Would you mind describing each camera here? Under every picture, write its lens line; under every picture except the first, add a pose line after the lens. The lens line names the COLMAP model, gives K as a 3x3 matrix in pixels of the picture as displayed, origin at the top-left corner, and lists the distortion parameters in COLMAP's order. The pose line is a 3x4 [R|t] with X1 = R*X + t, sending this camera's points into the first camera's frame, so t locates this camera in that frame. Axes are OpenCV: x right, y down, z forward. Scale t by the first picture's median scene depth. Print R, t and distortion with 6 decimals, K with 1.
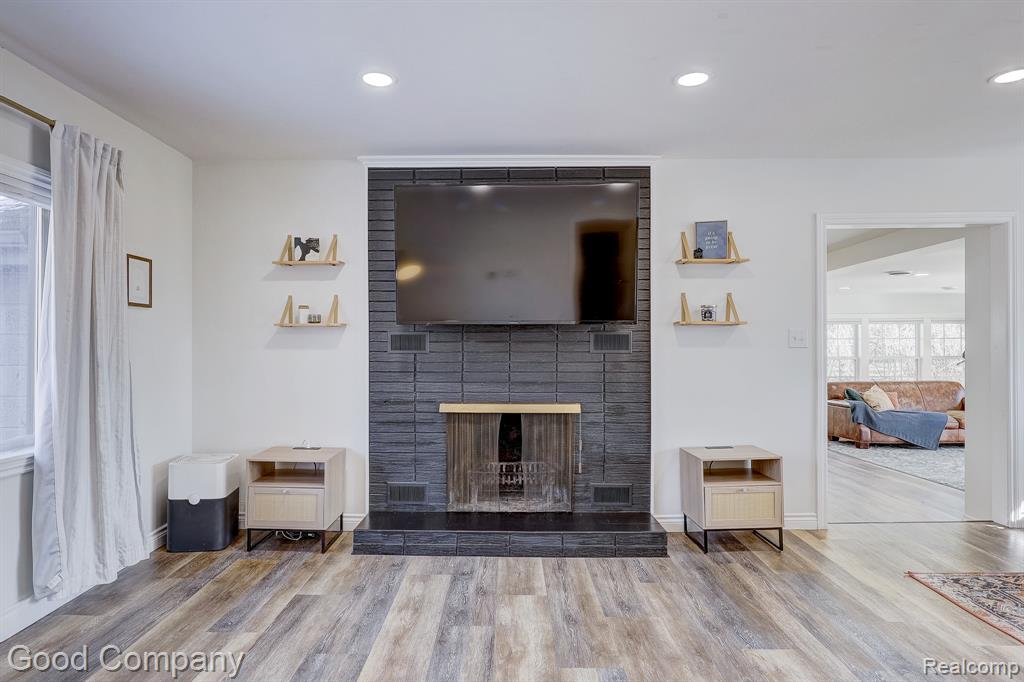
lens RADIAL K [[582.3, 0, 514.3], [0, 582.3, 338.2], [0, 0, 1]] dist [0.001451, 0.000348]
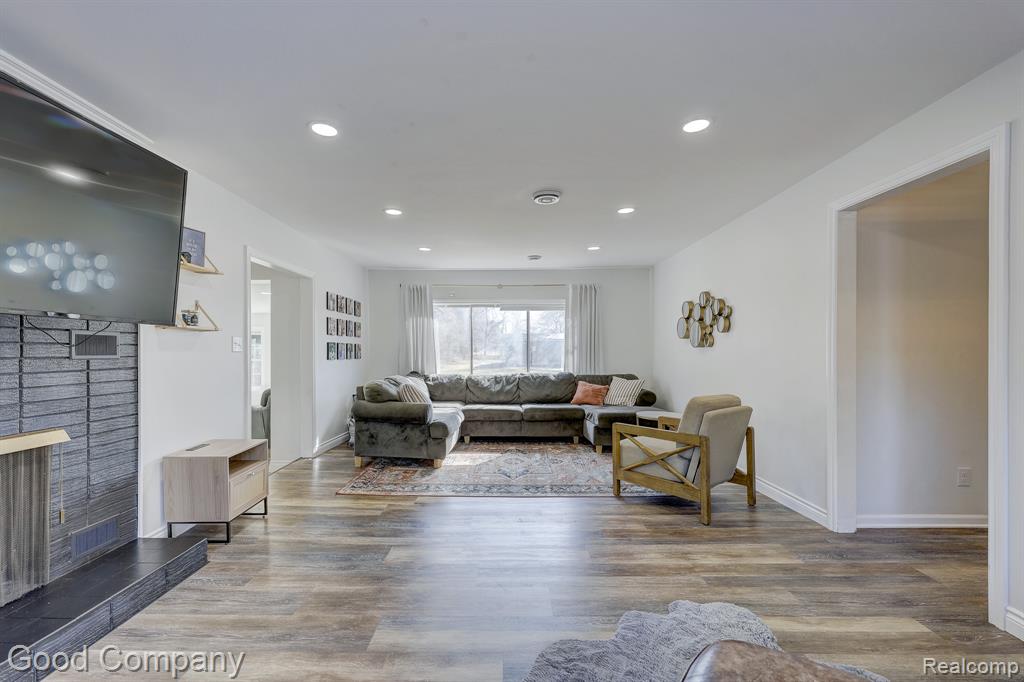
lens RADIAL K [[436.8, 0, 512.0], [0, 436.8, 349.4], [0, 0, 1]] dist [-0.002161, -0.000114]
pose [[0.004408, 0.005490, 0.999975, -0.428667], [-0.008286, 0.999951, -0.005454, 0.011180], [-0.999956, -0.008262, 0.004453, 0.433871]]
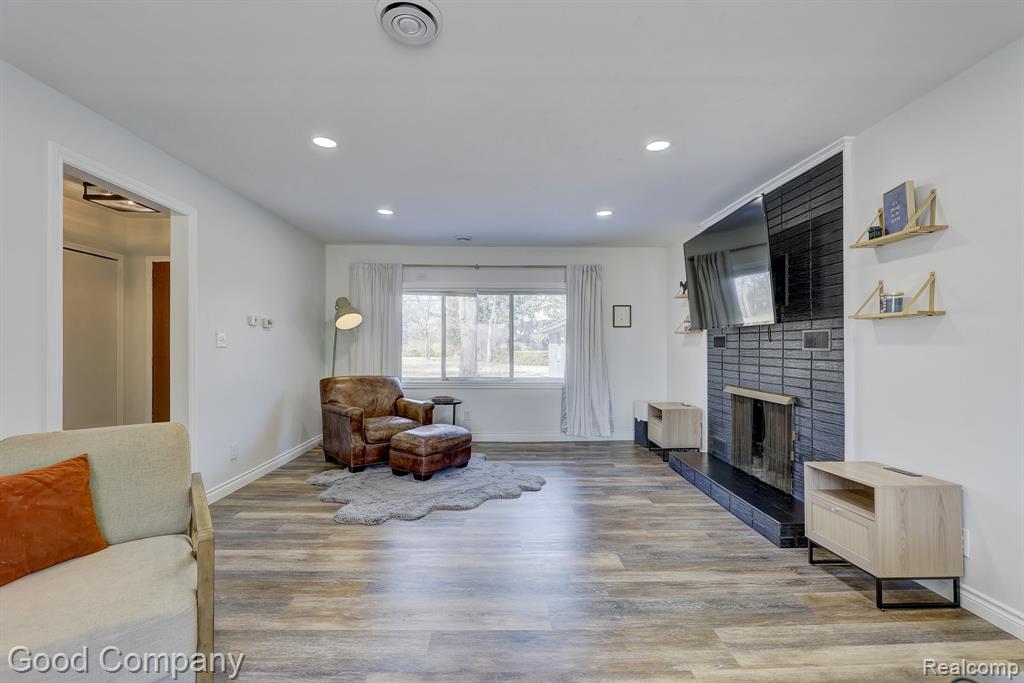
lens RADIAL K [[460.3, 0, 513.4], [0, 460.3, 343.2], [0, 0, 1]] dist [0.001547, 0.000118]
pose [[0.020259, -0.006283, -0.999775, 0.964421], [0.009876, 0.999933, -0.006084, 0.011621], [0.999746, -0.009751, 0.020319, 0.460732]]
